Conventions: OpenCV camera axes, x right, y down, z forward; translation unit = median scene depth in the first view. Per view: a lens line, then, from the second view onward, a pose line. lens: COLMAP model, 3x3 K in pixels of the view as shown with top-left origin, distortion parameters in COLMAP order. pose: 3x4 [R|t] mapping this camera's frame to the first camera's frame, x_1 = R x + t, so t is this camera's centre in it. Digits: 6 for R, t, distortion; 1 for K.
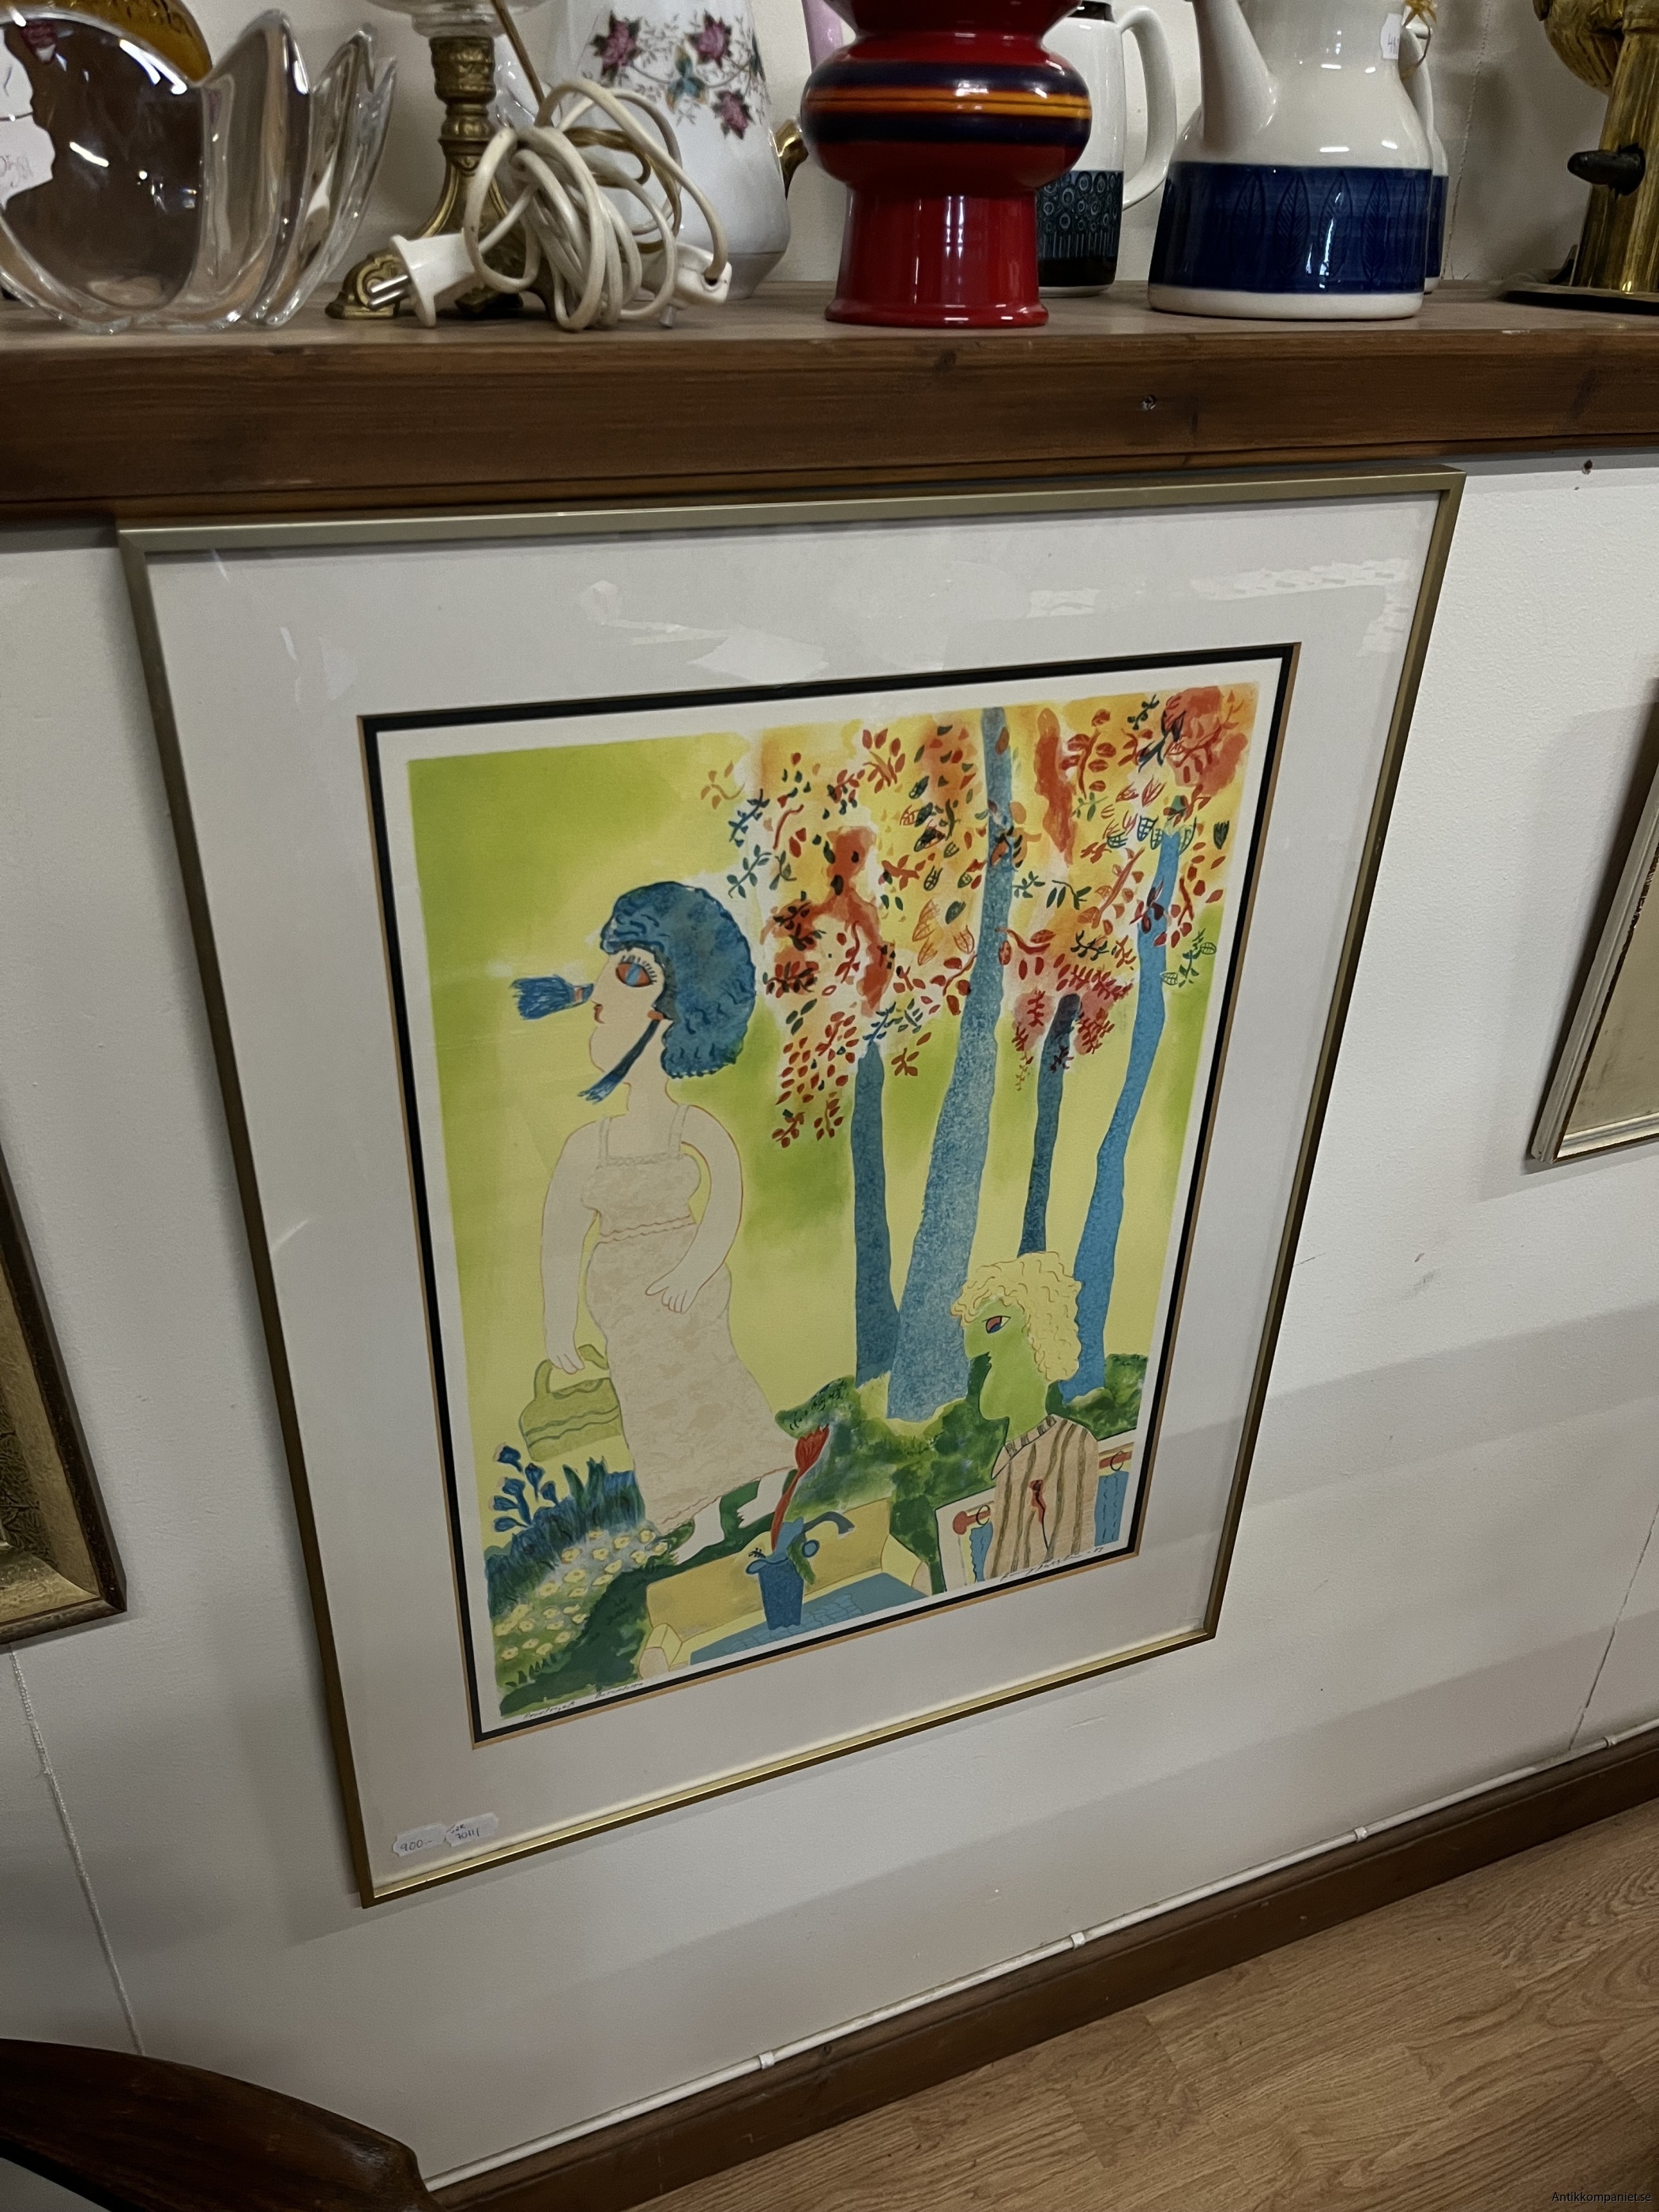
lens RADIAL K [[1698.7, 0, 835.0], [0, 1698.7, 1110.0], [0, 0, 1]] dist [0.047061, -0.090506]
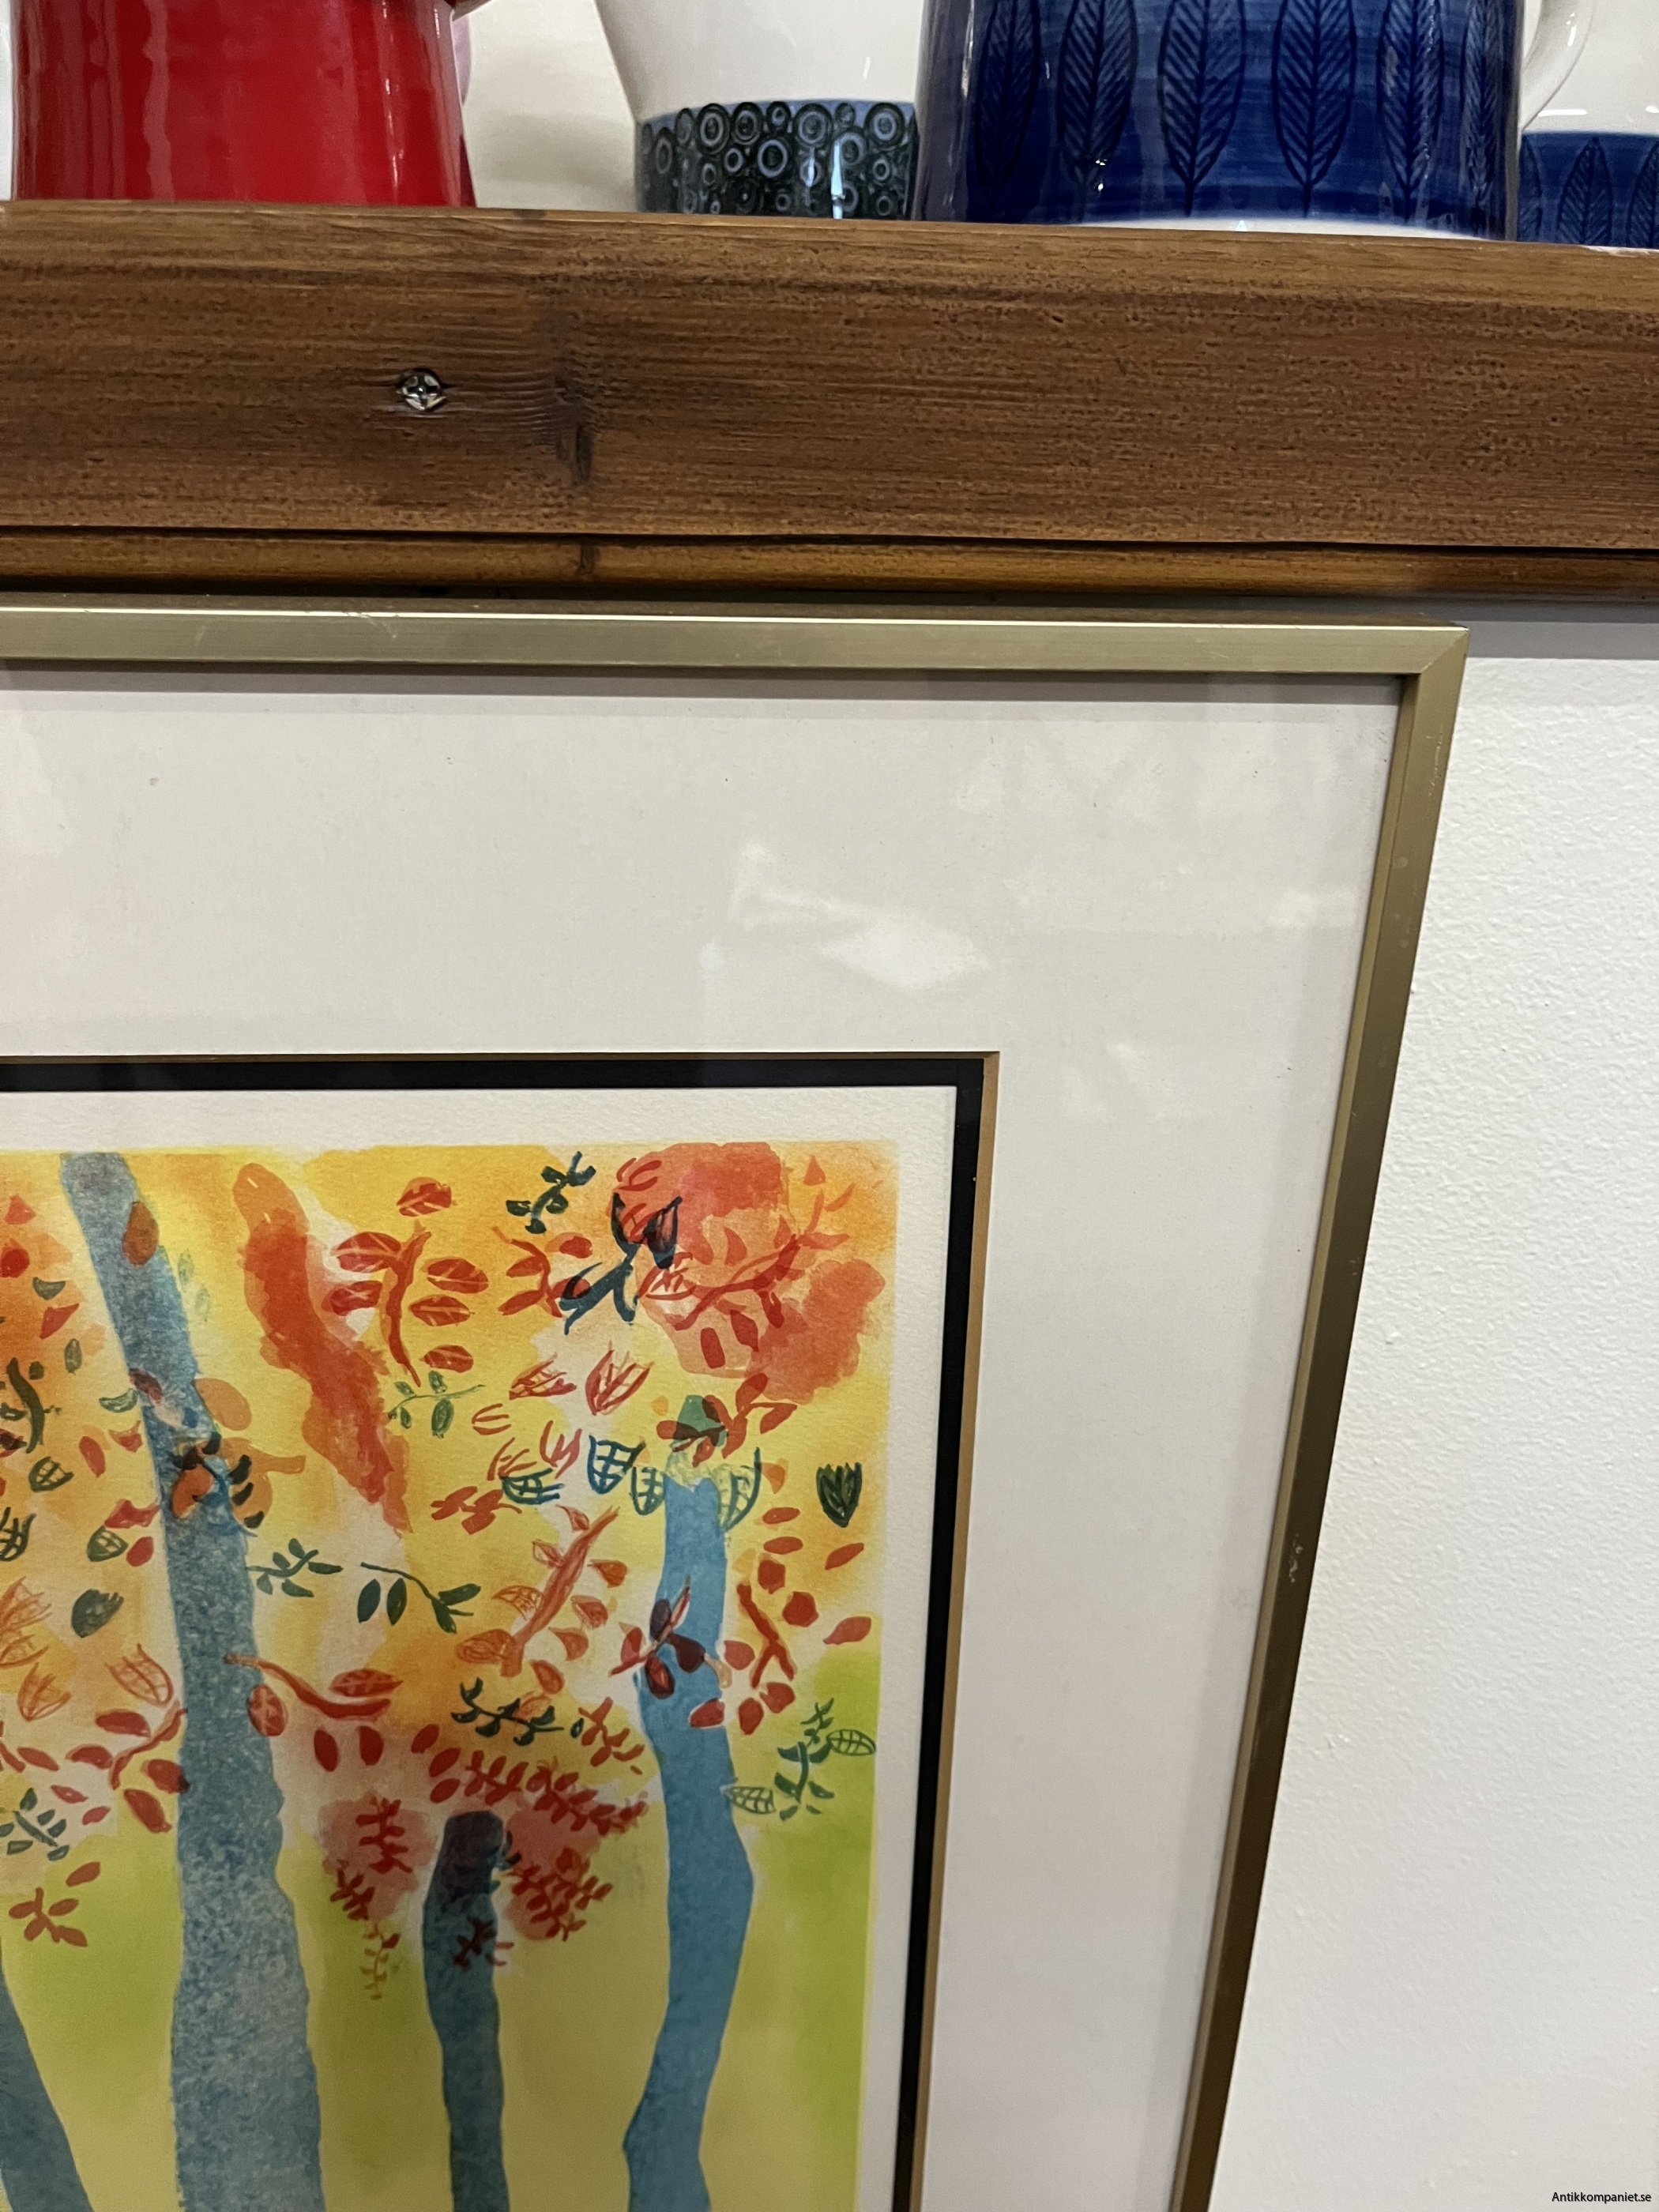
lens RADIAL K [[1698.7, 0, 826.0], [0, 1698.7, 1102.2], [0, 0, 1]] dist [0.047061, -0.090506]
pose [[0.954792, 0.098099, -0.280621, 0.349185], [-0.142560, 0.979452, -0.142653, -0.207676], [0.260860, 0.176209, 0.949159, 0.645304]]
